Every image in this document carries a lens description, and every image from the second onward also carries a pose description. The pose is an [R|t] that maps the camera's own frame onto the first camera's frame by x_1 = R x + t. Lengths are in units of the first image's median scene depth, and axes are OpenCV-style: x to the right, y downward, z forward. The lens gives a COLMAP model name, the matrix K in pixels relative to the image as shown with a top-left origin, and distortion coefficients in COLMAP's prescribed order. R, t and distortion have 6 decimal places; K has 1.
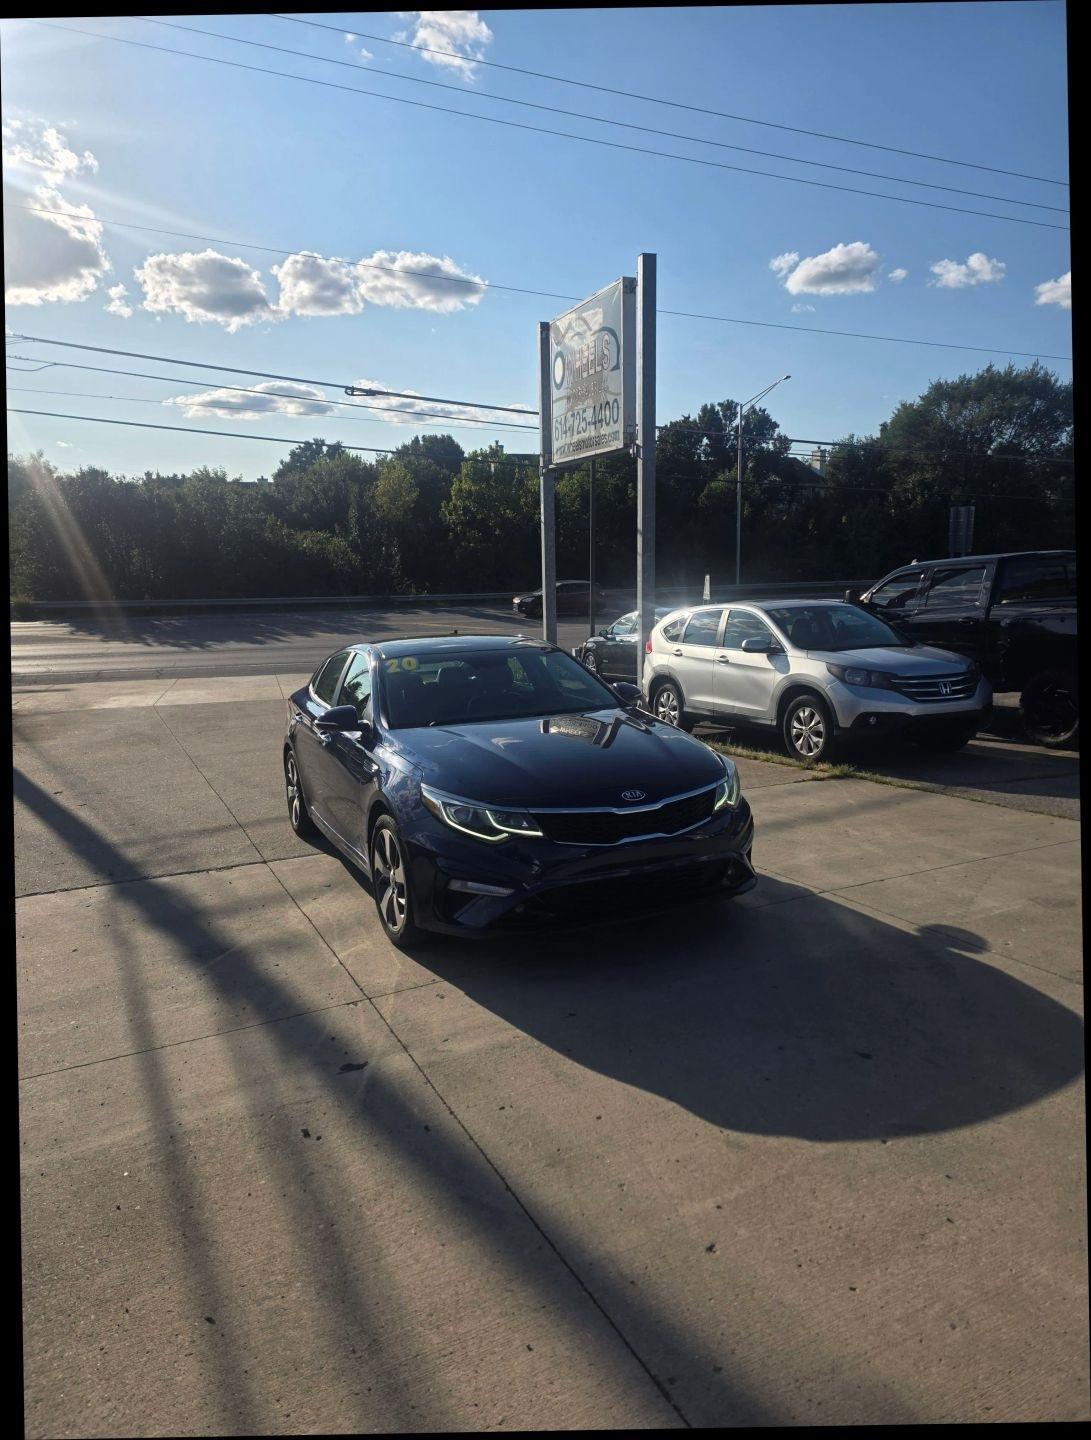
lens RADIAL K [[926.3, 0, 545.4], [0, 926.3, 707.5], [0, 0, 1]] dist [0.033325, -0.034713]
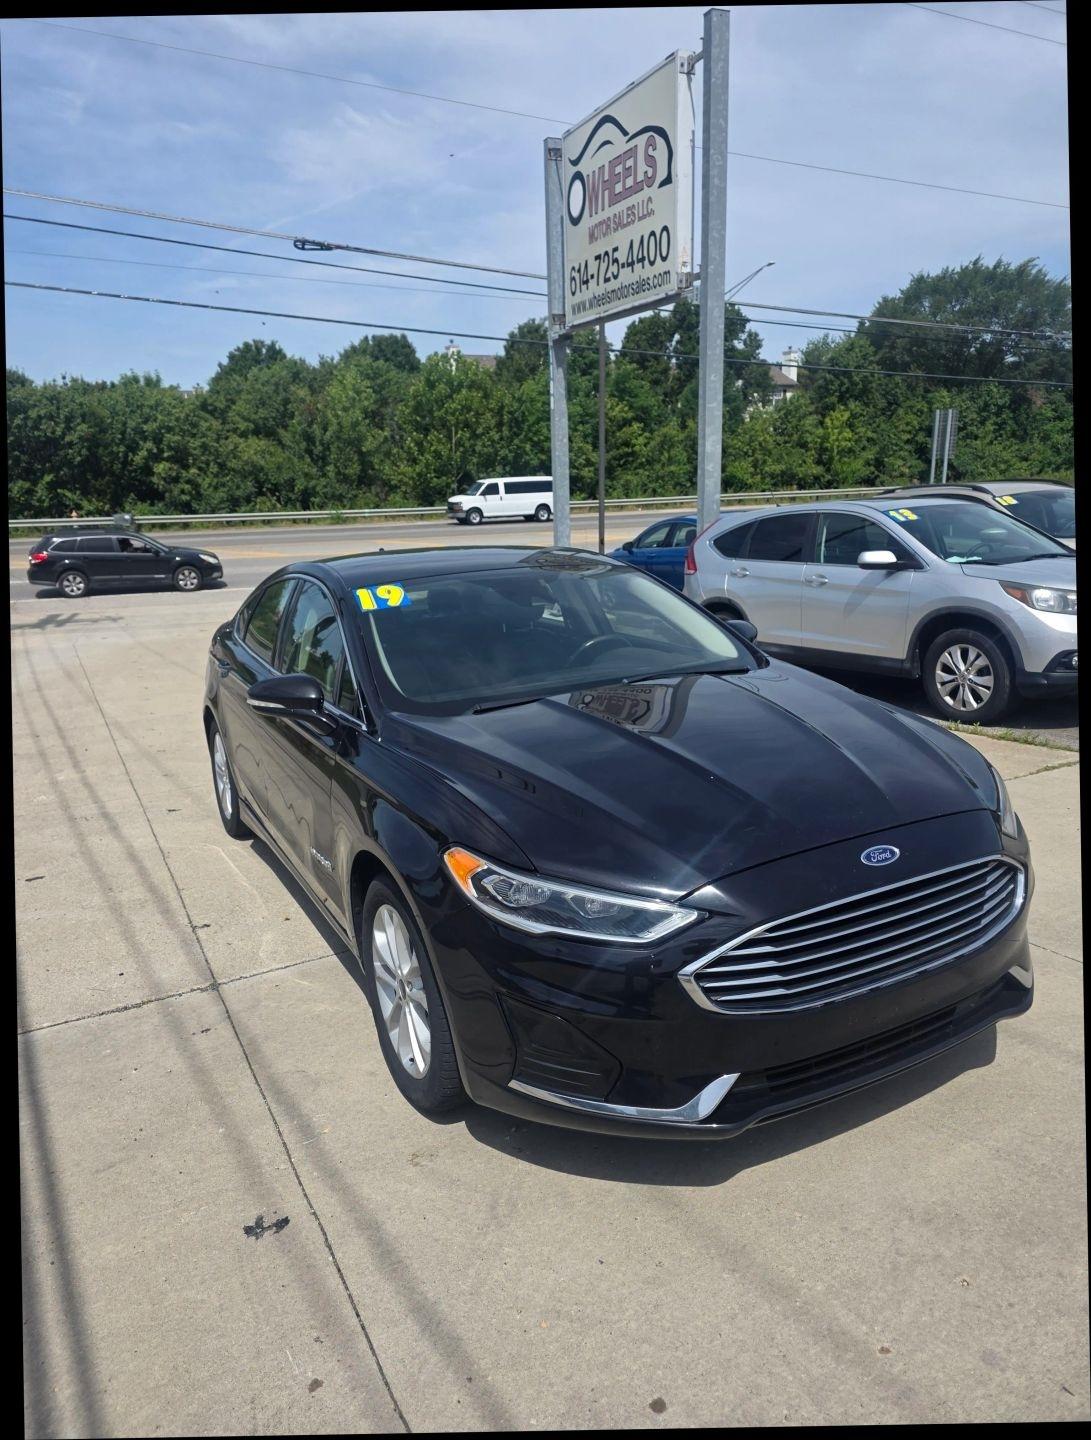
lens RADIAL K [[926.3, 0, 539.2], [0, 926.3, 717.6], [0, 0, 1]] dist [0.033325, -0.034713]
pose [[0.999007, -0.019020, 0.040290, -0.026812], [0.014980, 0.995045, 0.098294, -0.005506], [-0.041960, -0.097593, 0.994341, 0.091782]]
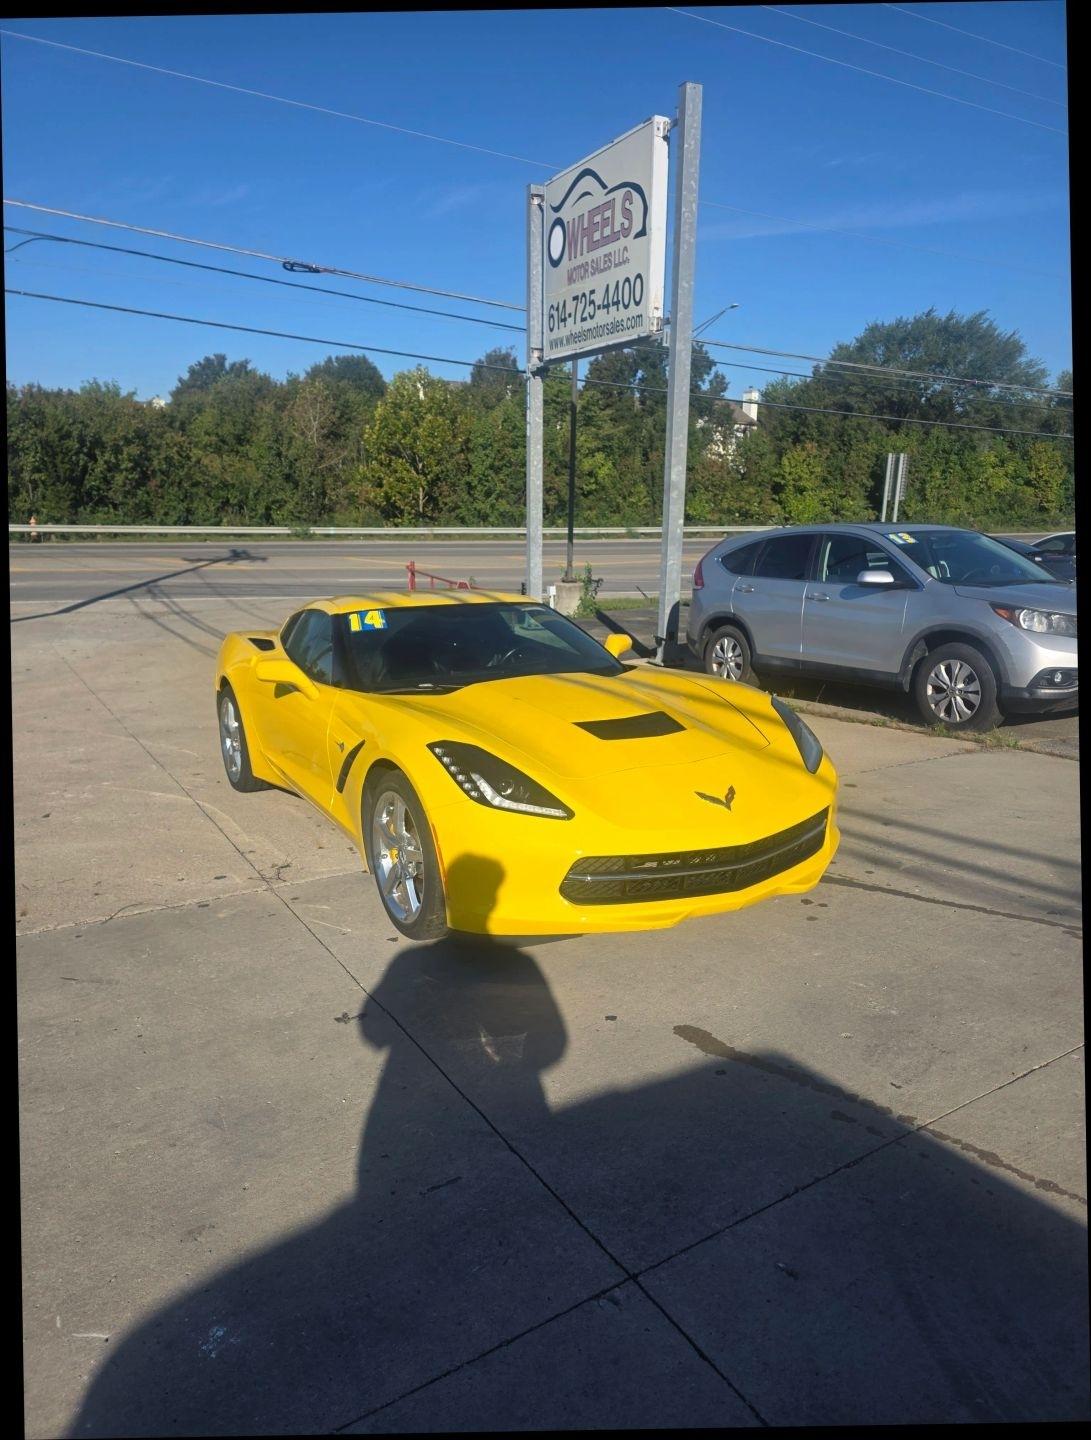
lens RADIAL K [[926.3, 0, 541.0], [0, 926.3, 737.4], [0, 0, 1]] dist [0.033325, -0.034713]
pose [[0.995709, 0.008096, 0.092189, -0.034950], [-0.016406, 0.995829, 0.089749, 0.001029], [-0.091078, -0.090876, 0.991689, 0.065800]]
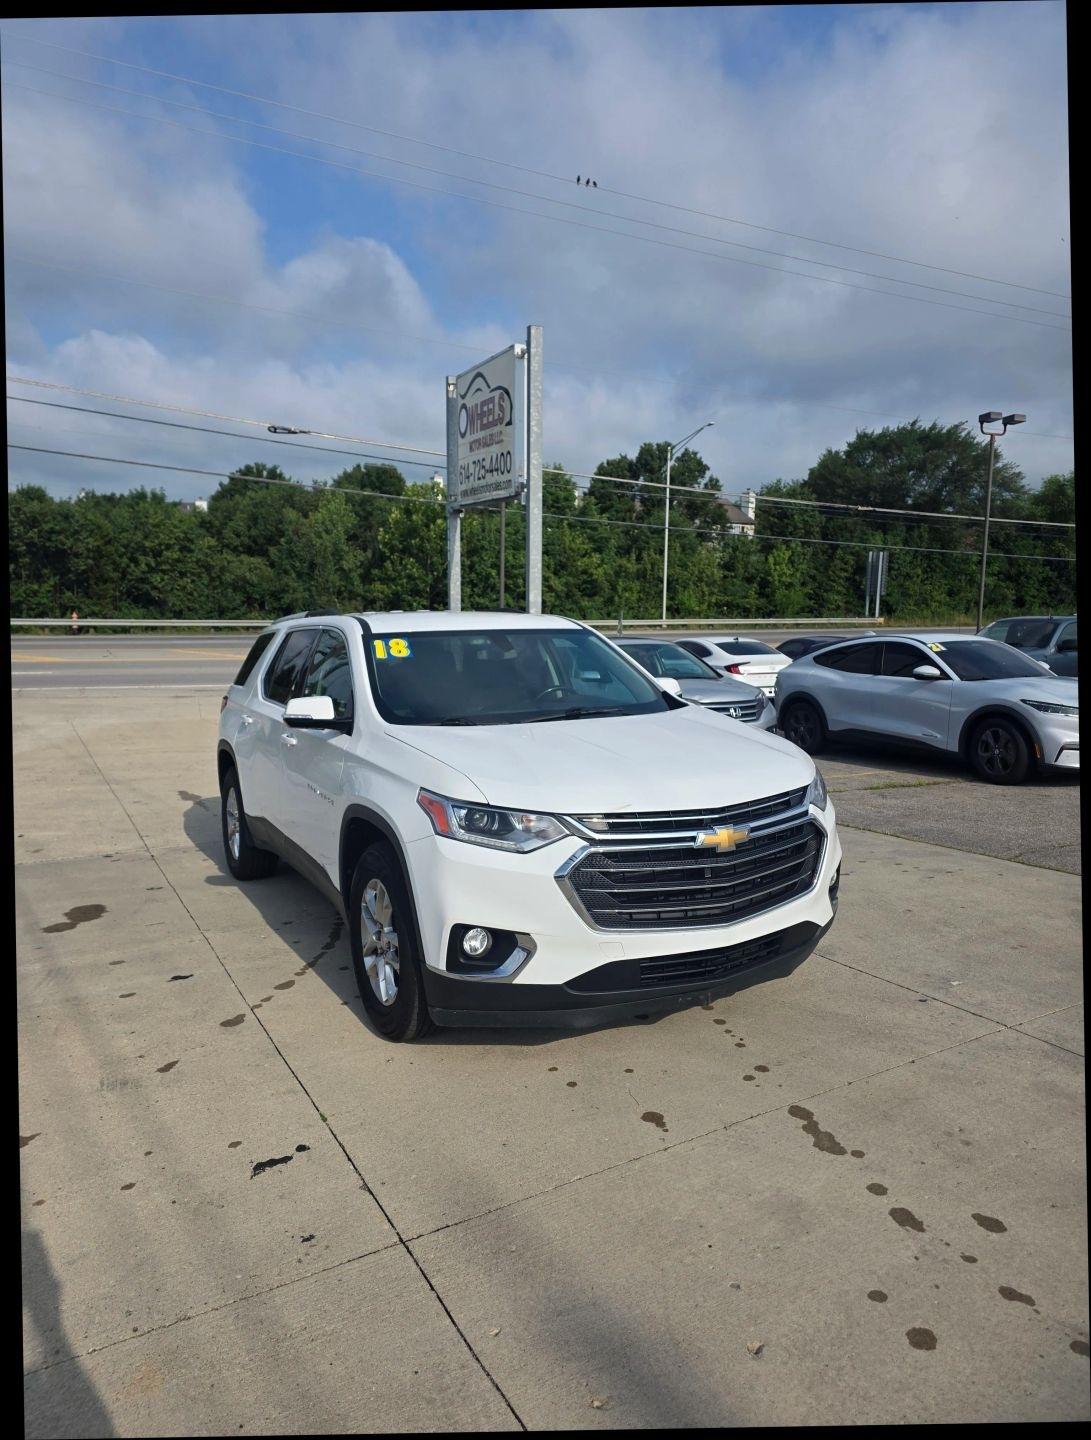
lens RADIAL K [[926.3, 0, 545.2], [0, 926.3, 718.7], [0, 0, 1]] dist [0.033325, -0.034713]
pose [[0.997921, 0.020926, 0.060952, 0.024457], [-0.019684, 0.999588, -0.020908, 0.004069], [-0.061365, 0.019665, 0.997922, -0.043010]]
